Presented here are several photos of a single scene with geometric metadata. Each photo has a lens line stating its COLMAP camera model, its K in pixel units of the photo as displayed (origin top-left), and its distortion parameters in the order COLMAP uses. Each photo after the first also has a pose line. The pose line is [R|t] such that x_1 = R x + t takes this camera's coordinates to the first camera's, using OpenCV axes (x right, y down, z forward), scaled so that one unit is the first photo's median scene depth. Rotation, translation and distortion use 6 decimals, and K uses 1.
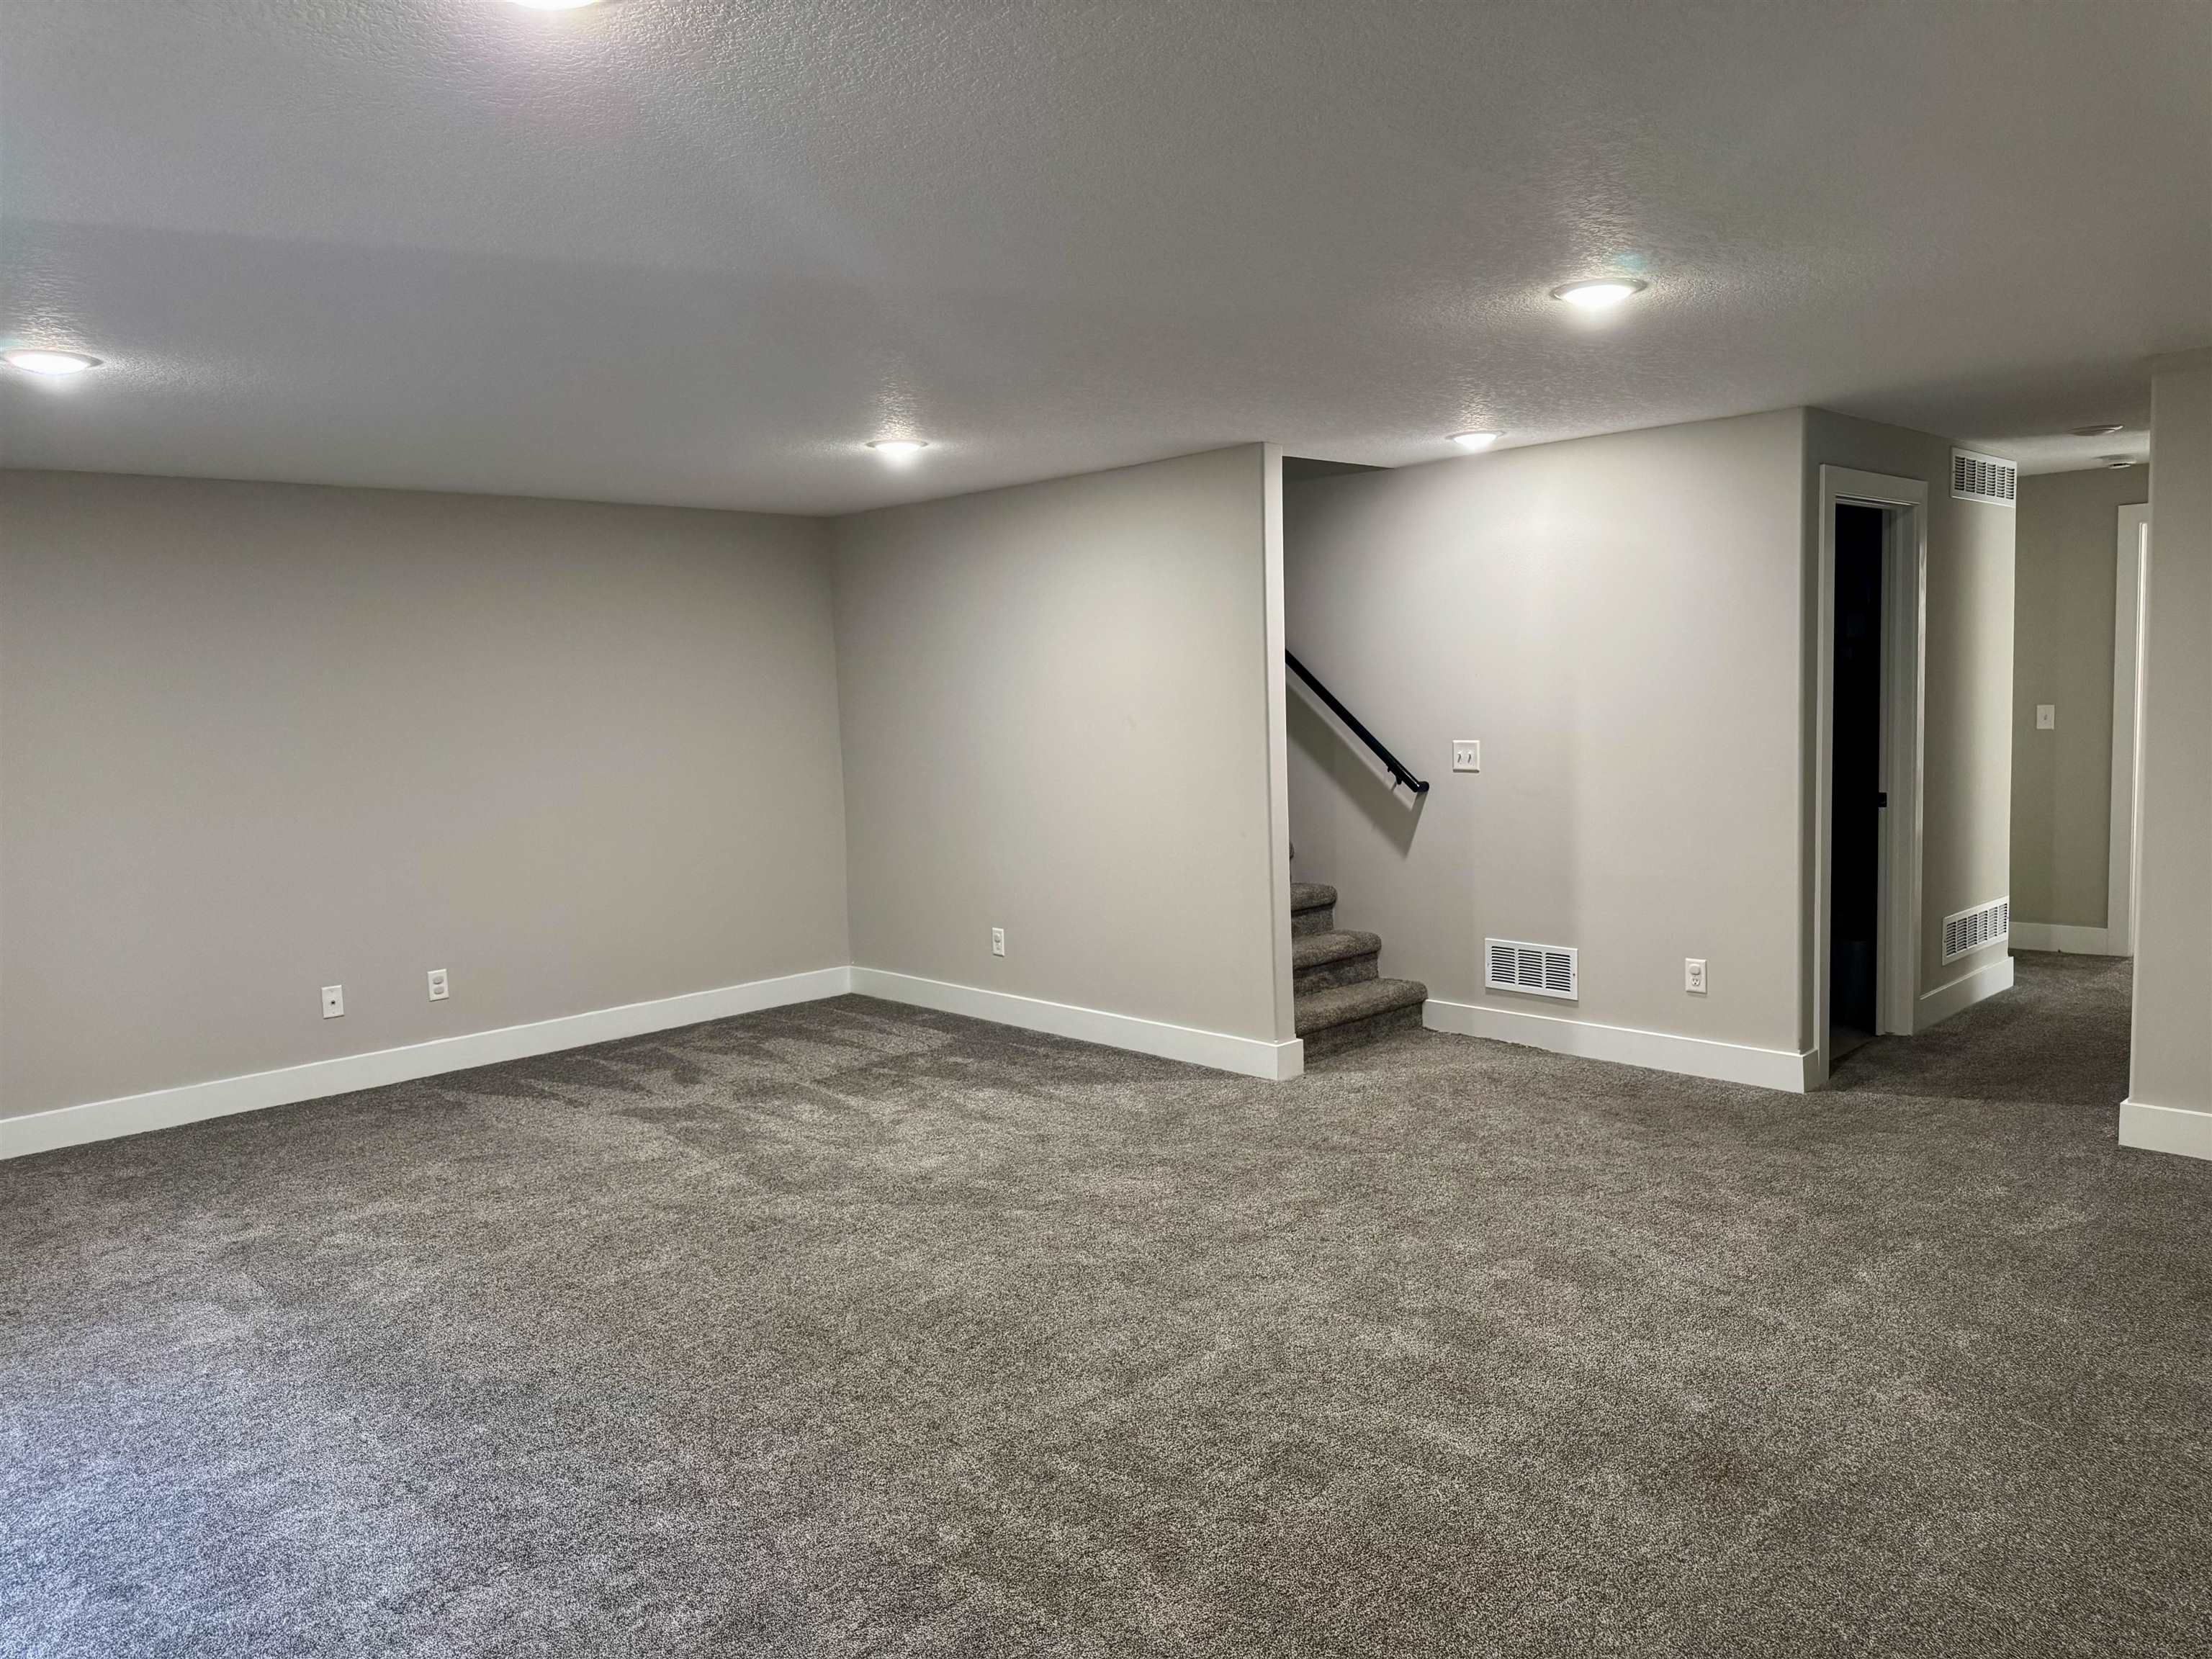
lens RADIAL K [[1561.5, 0, 1112.5], [0, 1561.5, 829.7], [0, 0, 1]] dist [0.041947, -0.047524]
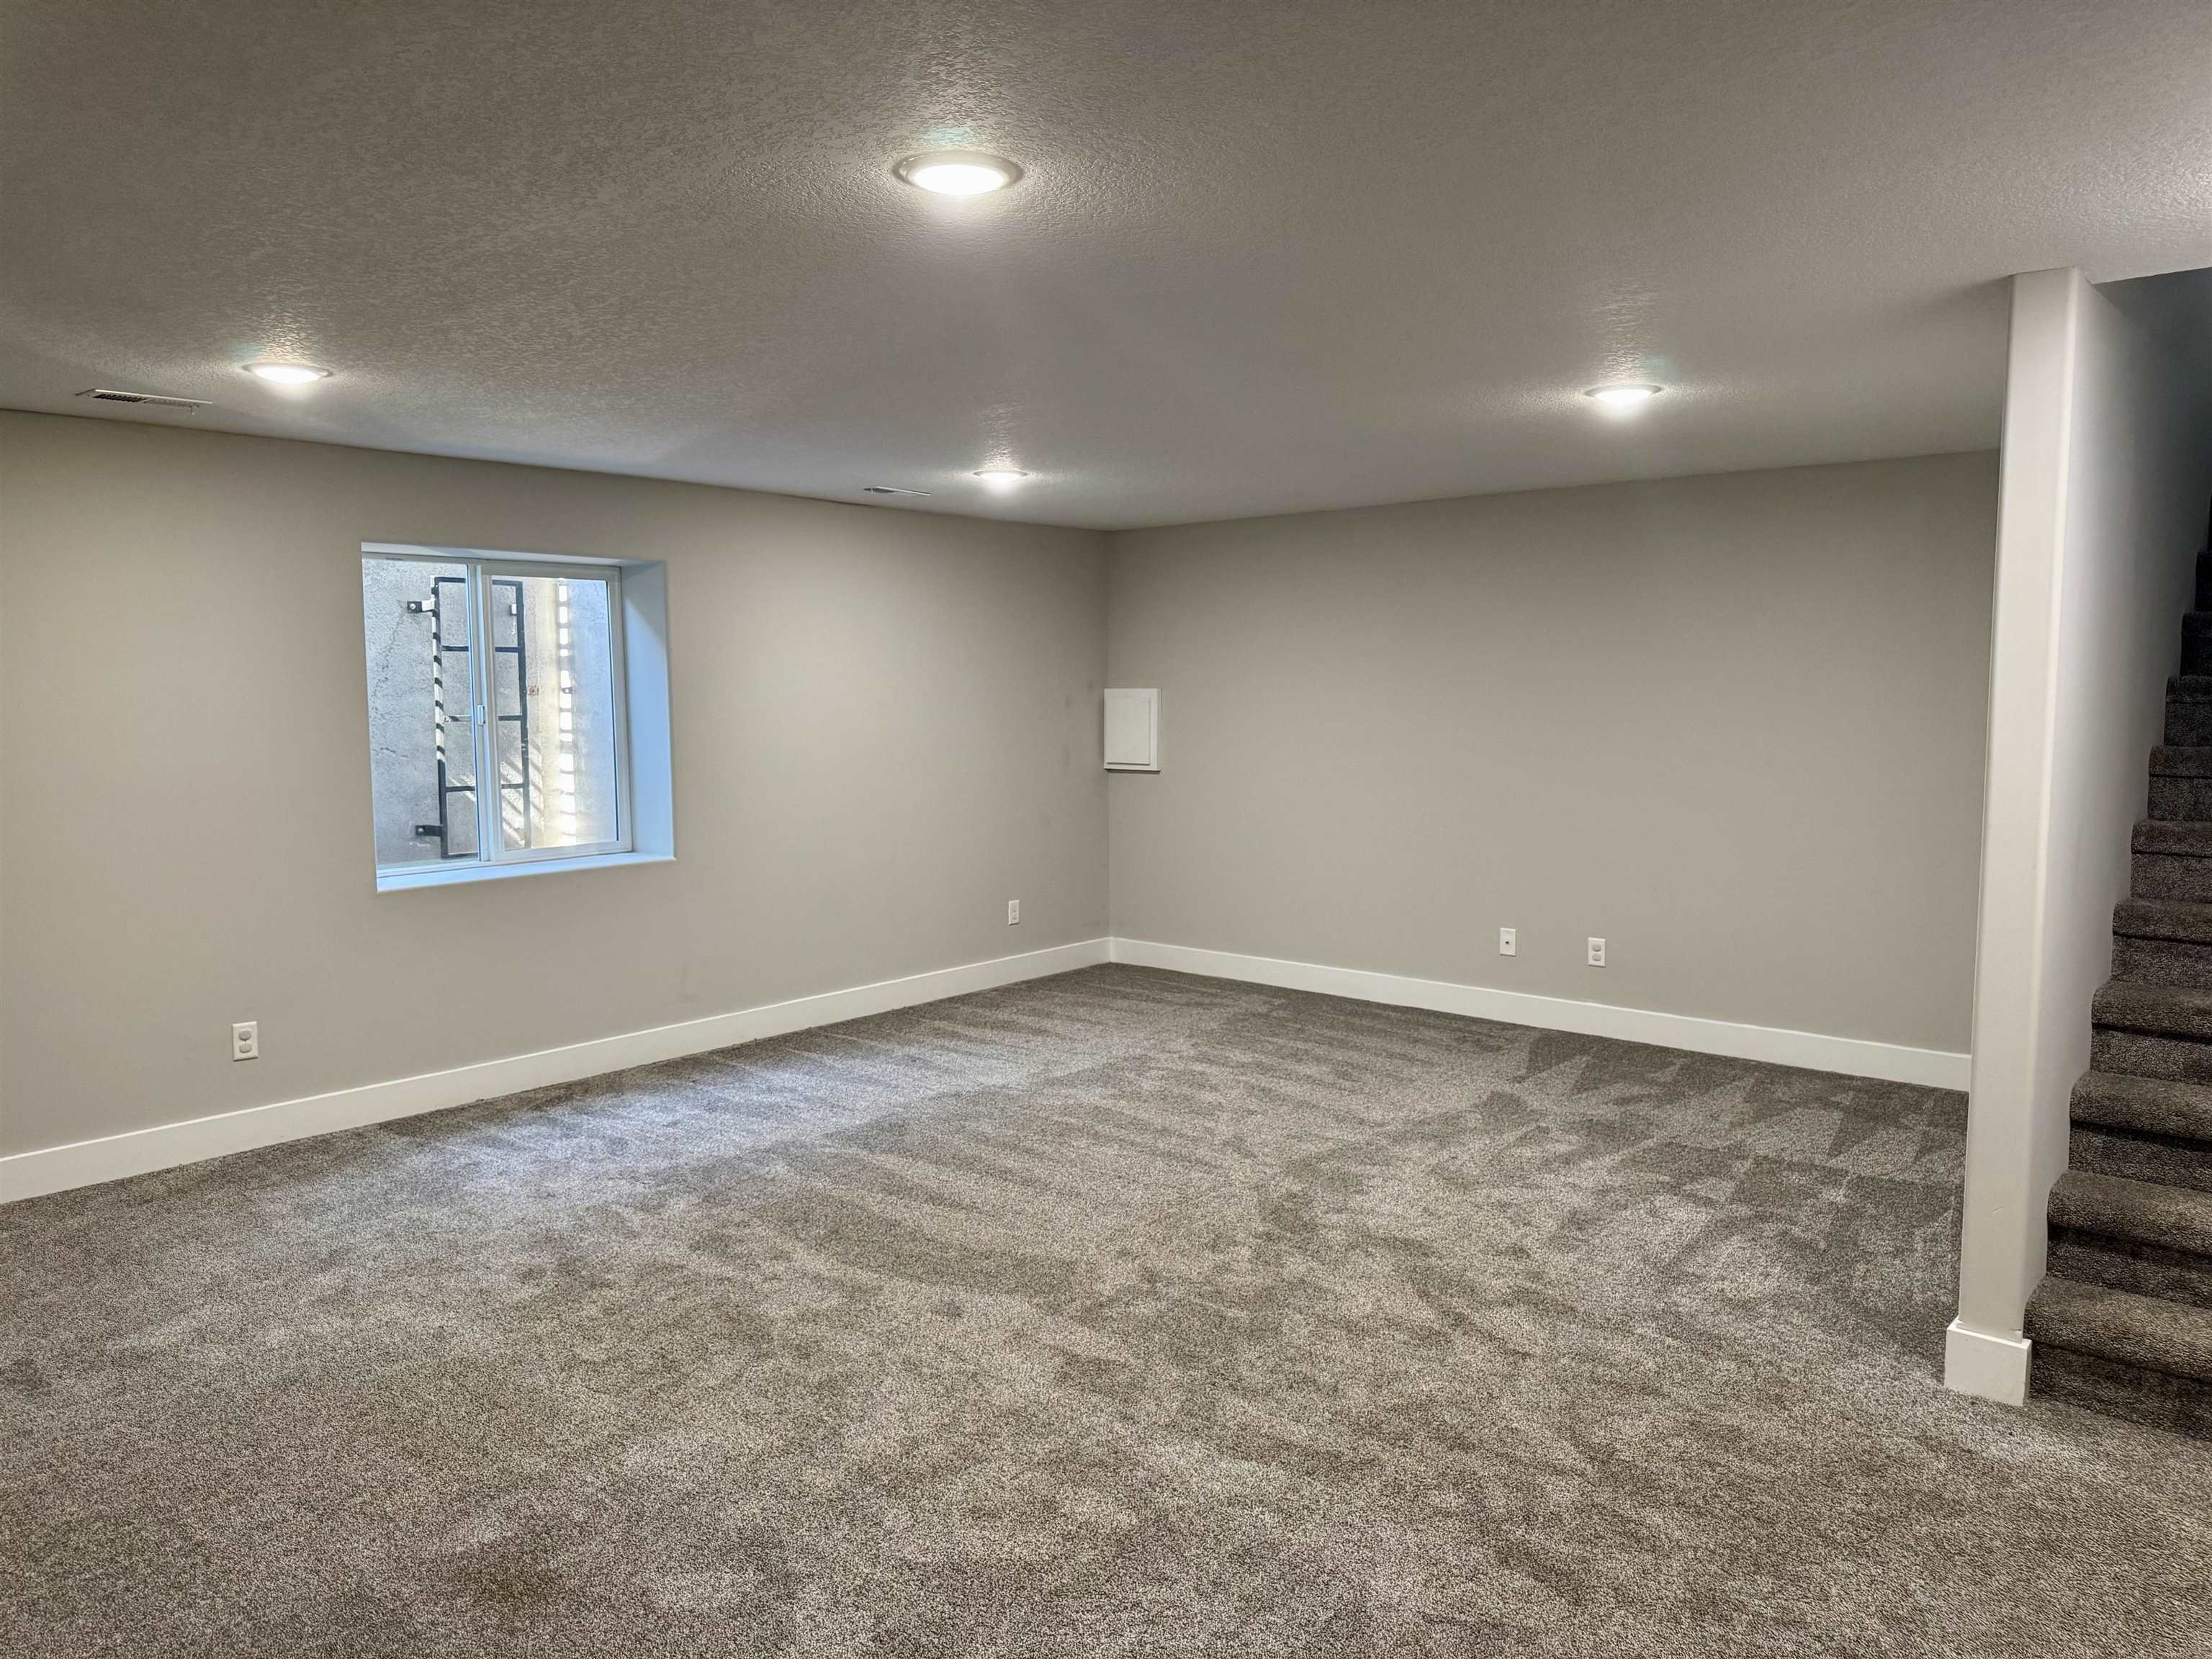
lens RADIAL K [[1561.5, 0, 1112.7], [0, 1561.5, 824.7], [0, 0, 1]] dist [0.041947, -0.047524]
pose [[0.040026, 0.114308, -0.992639, 0.682686], [-0.090216, 0.989791, 0.110342, -0.083990], [0.995118, 0.085135, 0.049930, 0.705068]]
